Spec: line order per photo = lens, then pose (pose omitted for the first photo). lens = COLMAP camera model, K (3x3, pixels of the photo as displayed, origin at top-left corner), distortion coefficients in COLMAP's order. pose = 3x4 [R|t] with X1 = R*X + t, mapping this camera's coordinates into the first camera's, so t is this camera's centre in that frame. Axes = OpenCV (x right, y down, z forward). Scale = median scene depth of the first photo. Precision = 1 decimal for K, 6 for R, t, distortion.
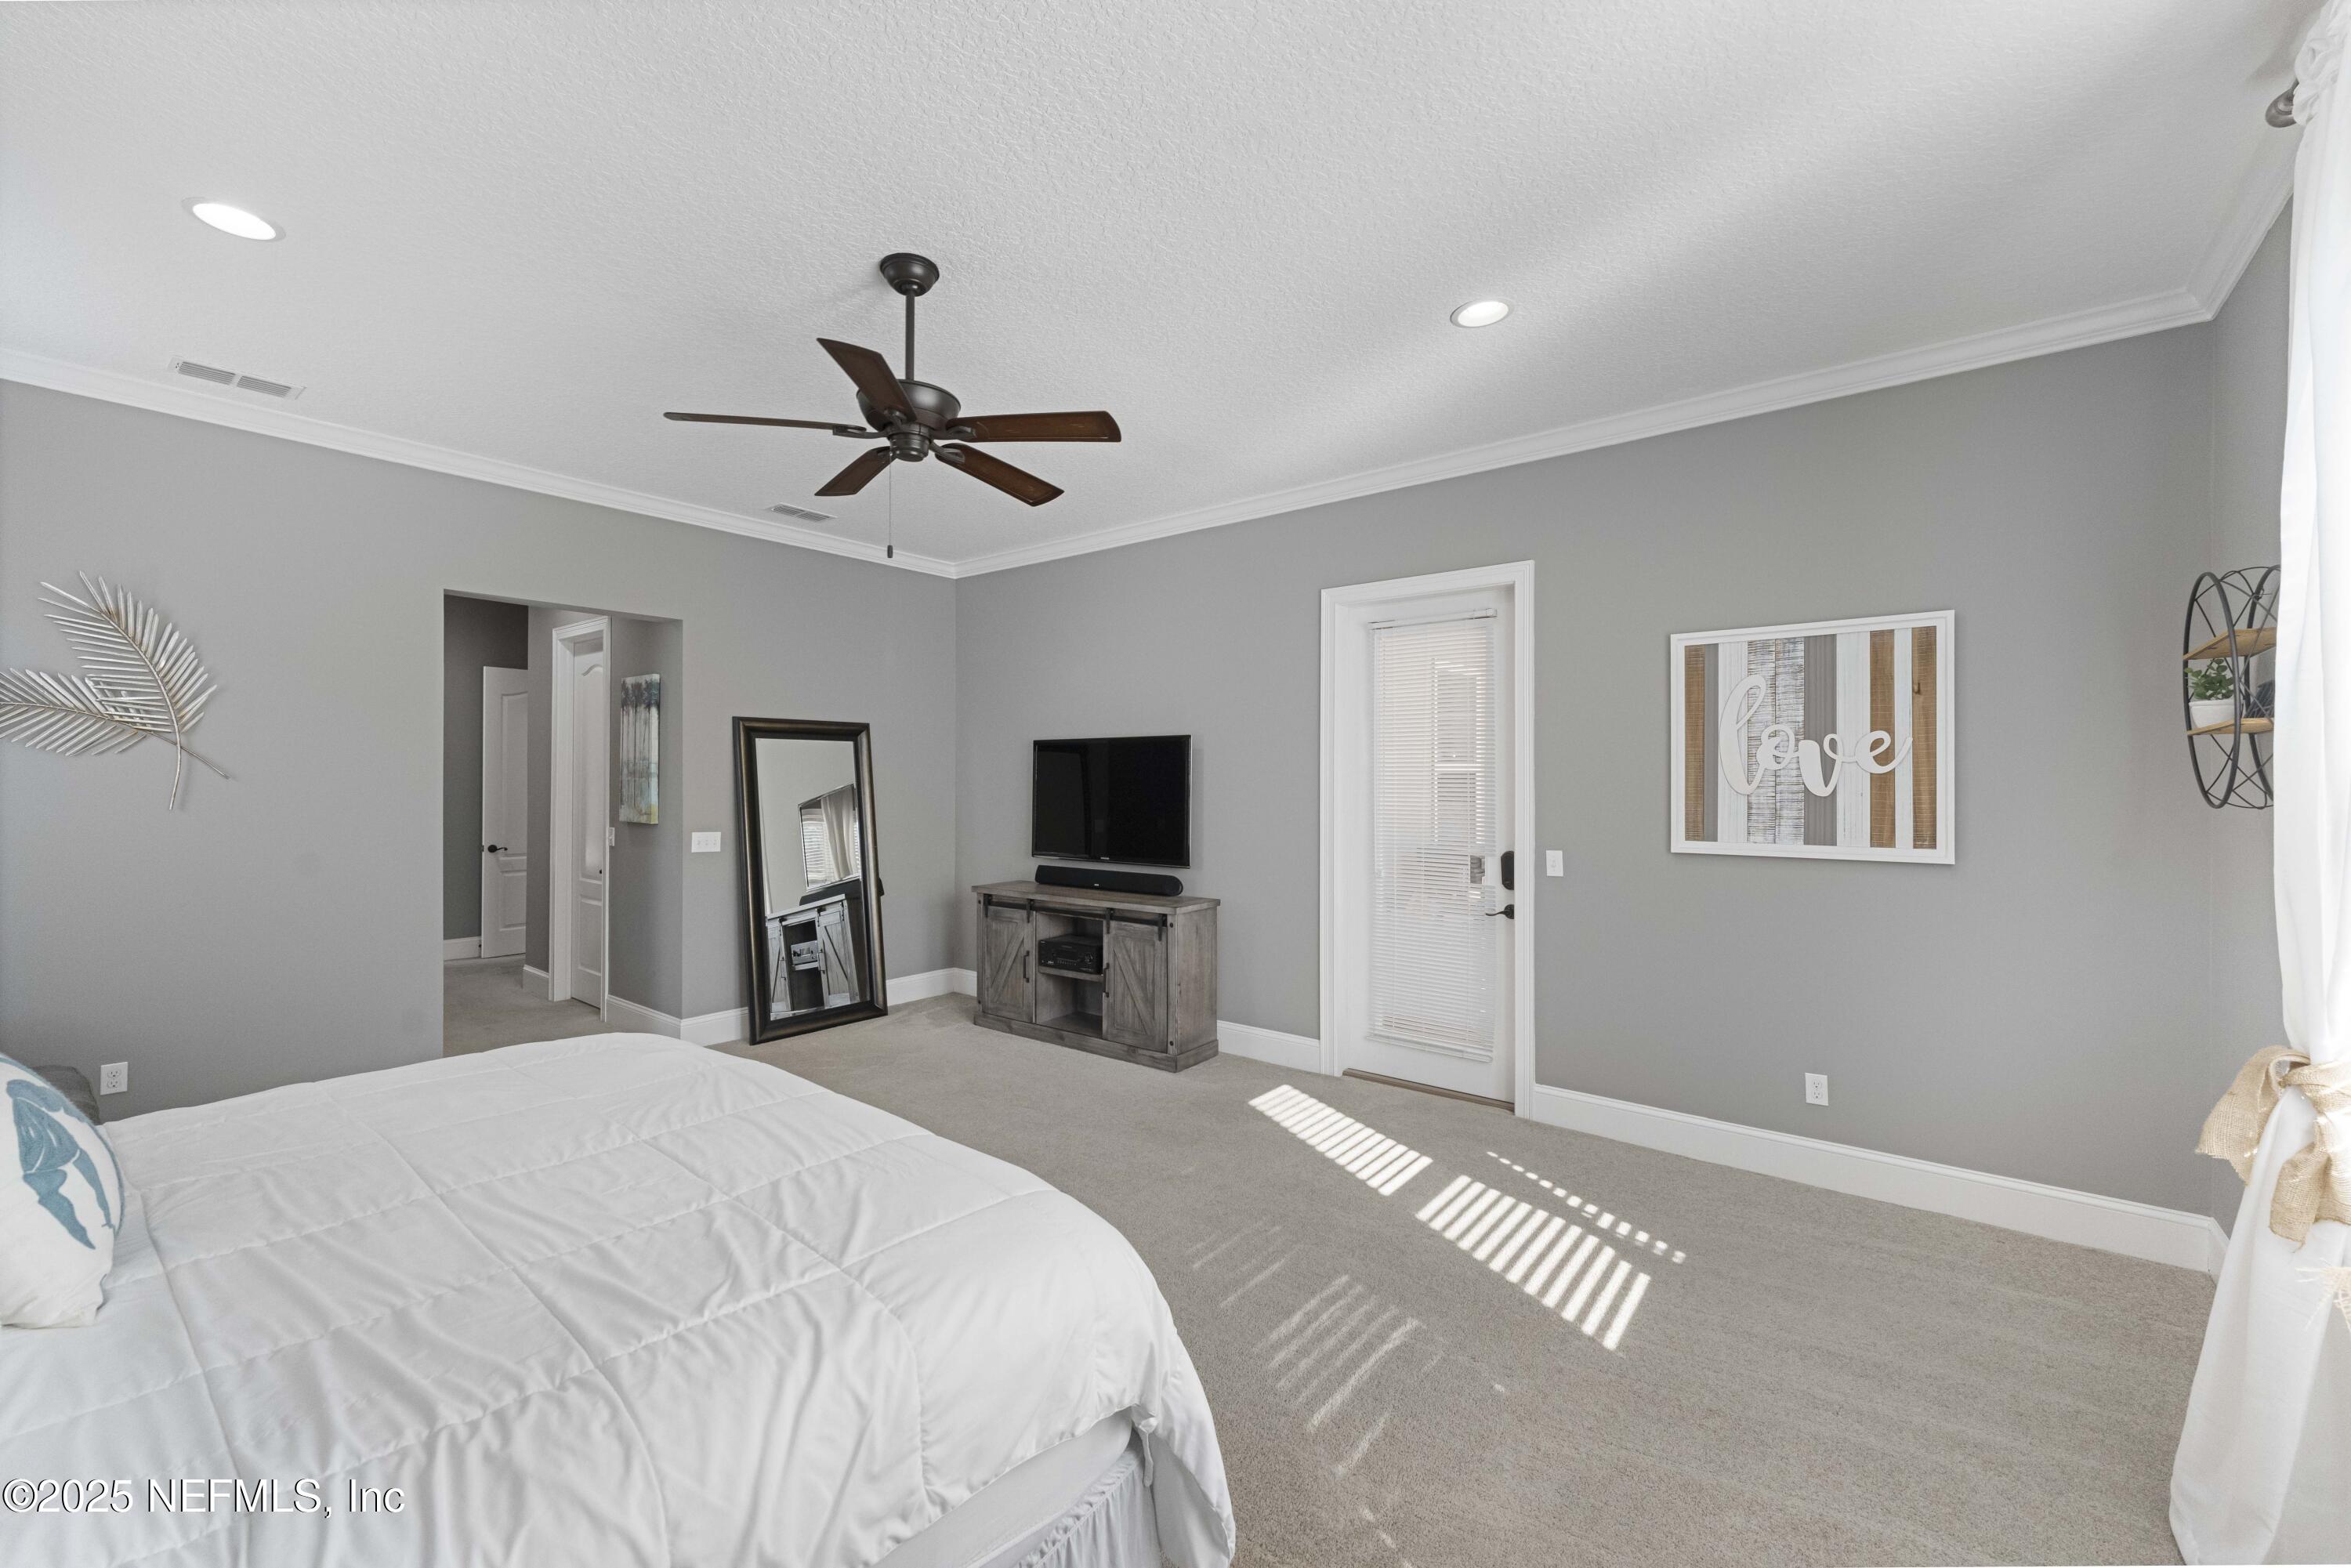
lens RADIAL K [[949.4, 0, 1176.5], [0, 949.4, 787.5], [0, 0, 1]] dist [-0.001876, 0.000003]
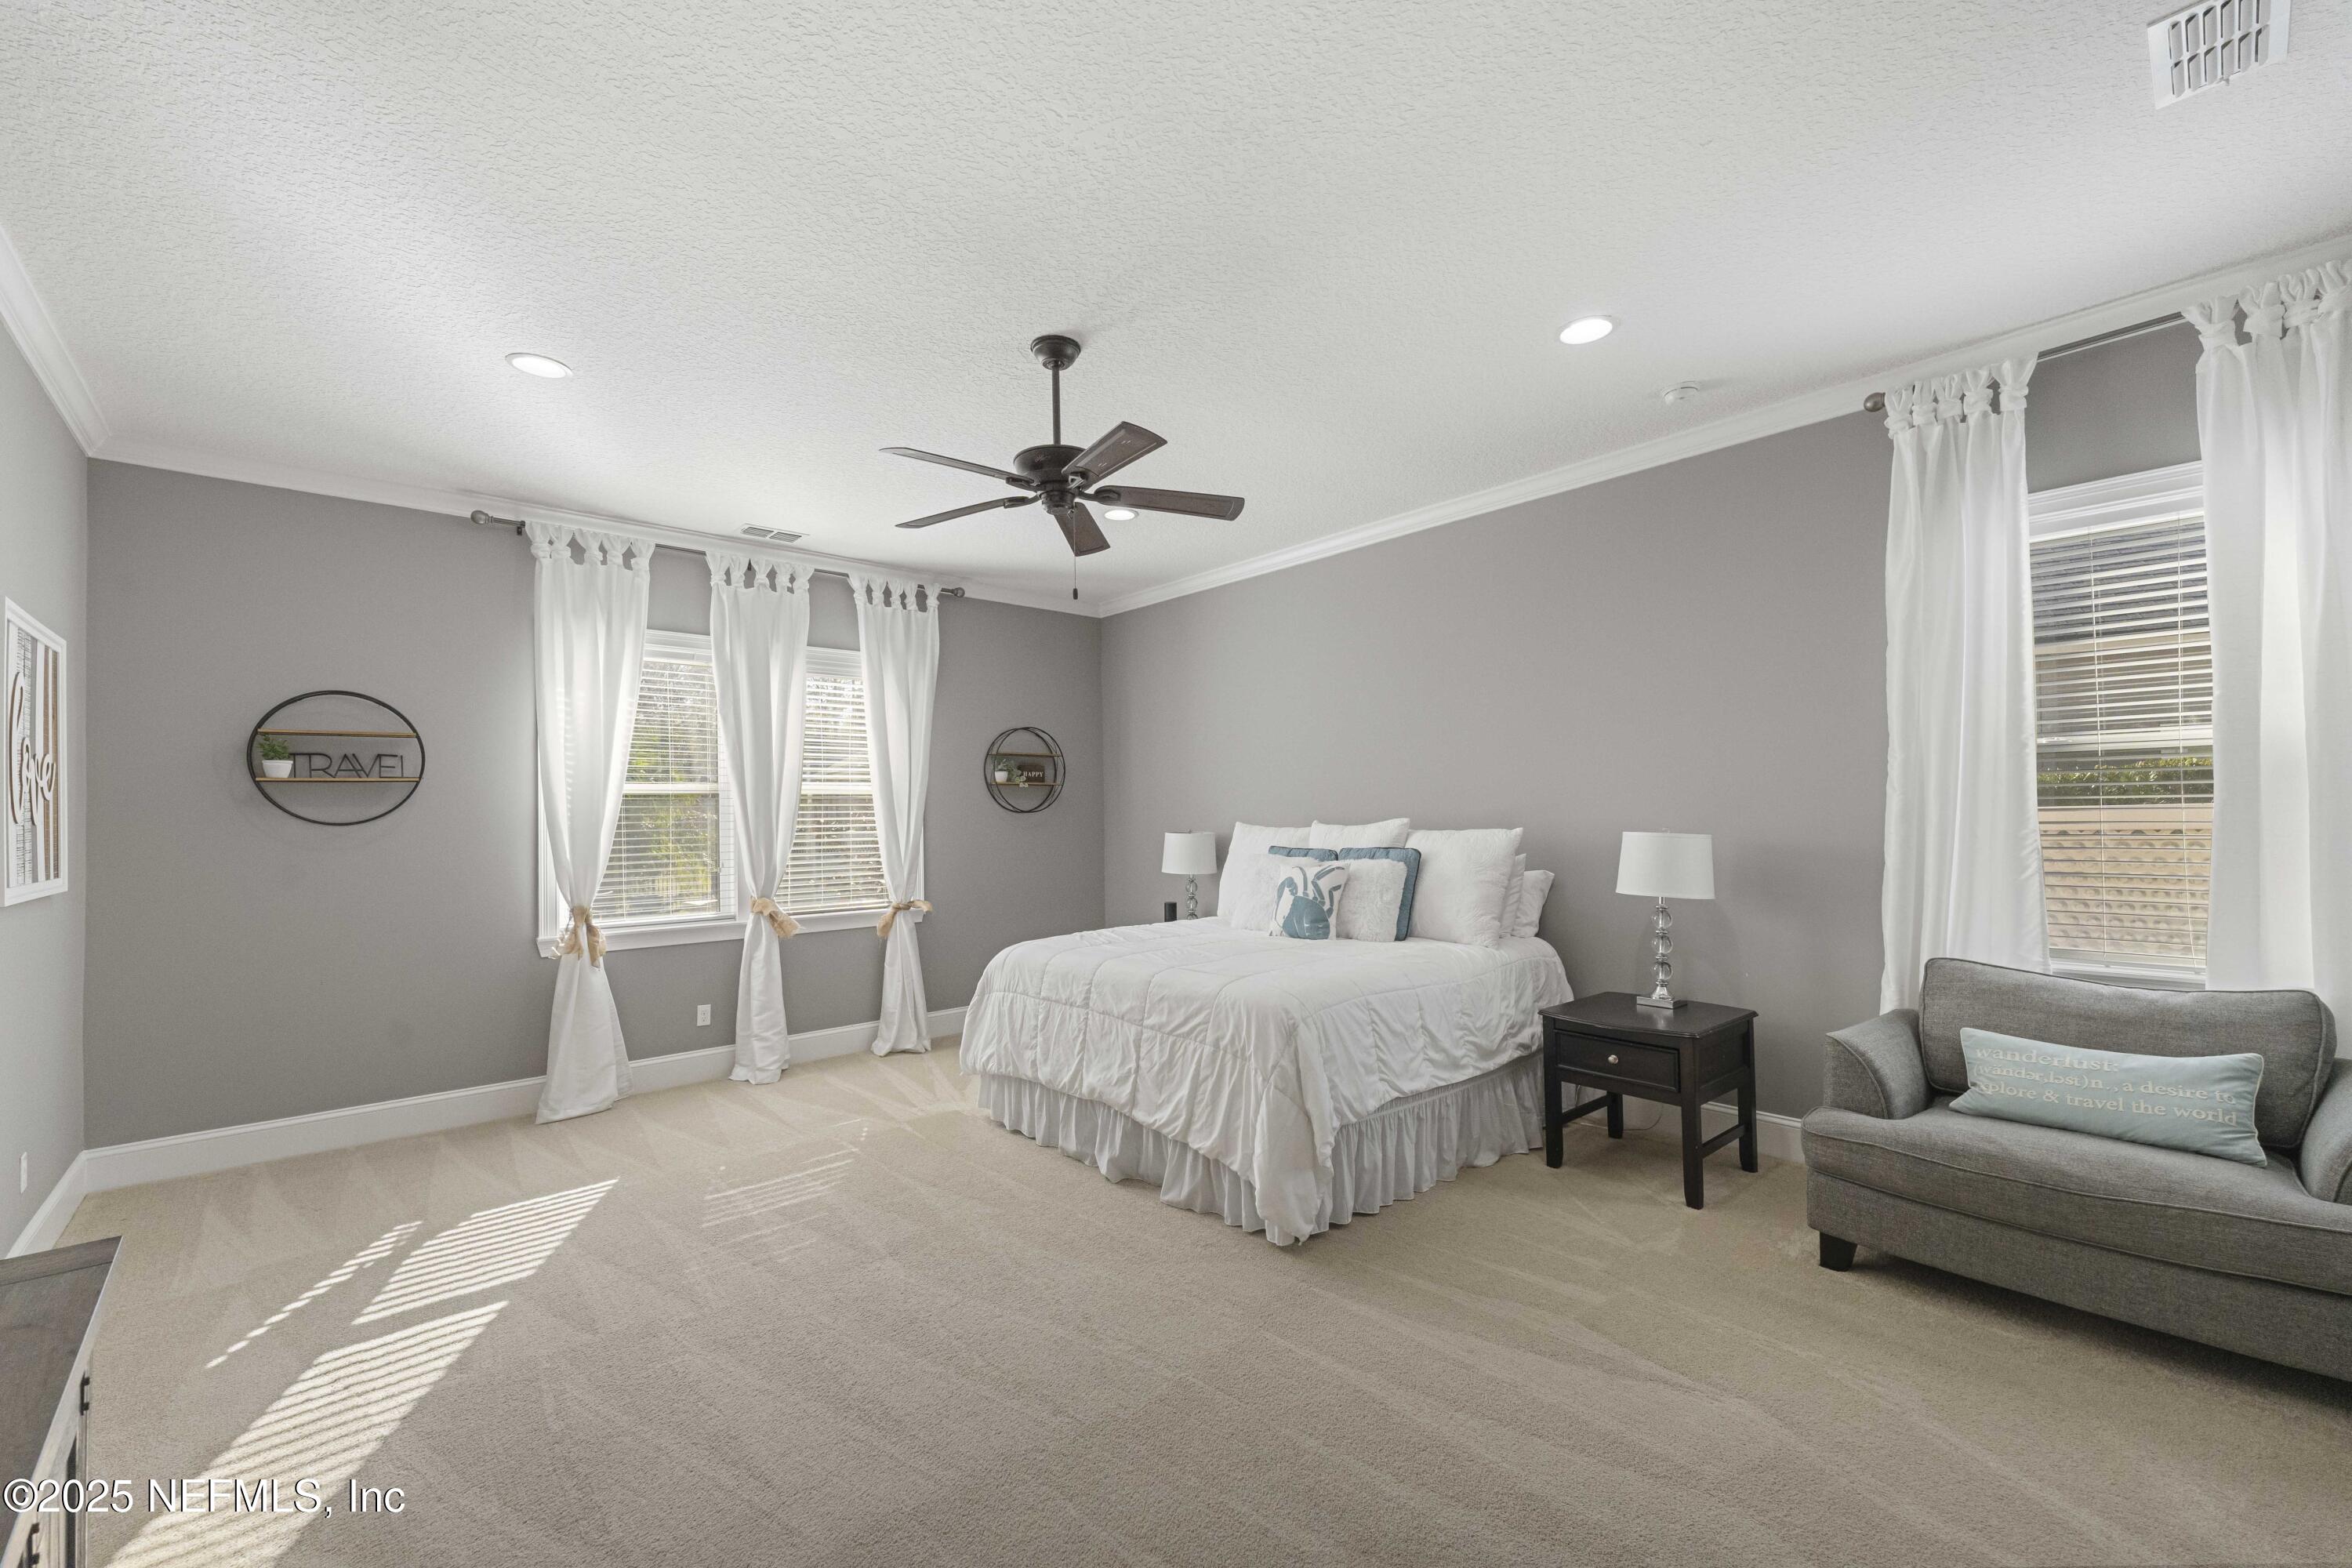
lens RADIAL K [[949.9, 0, 1174.2], [0, 949.9, 800.2], [0, 0, 1]] dist [-0.001876, 0.000003]
pose [[-0.985170, 0.002818, 0.171555, -0.533418], [0.002842, 0.999996, -0.000106, -0.009745], [-0.171555, 0.000383, -0.985175, 1.831281]]
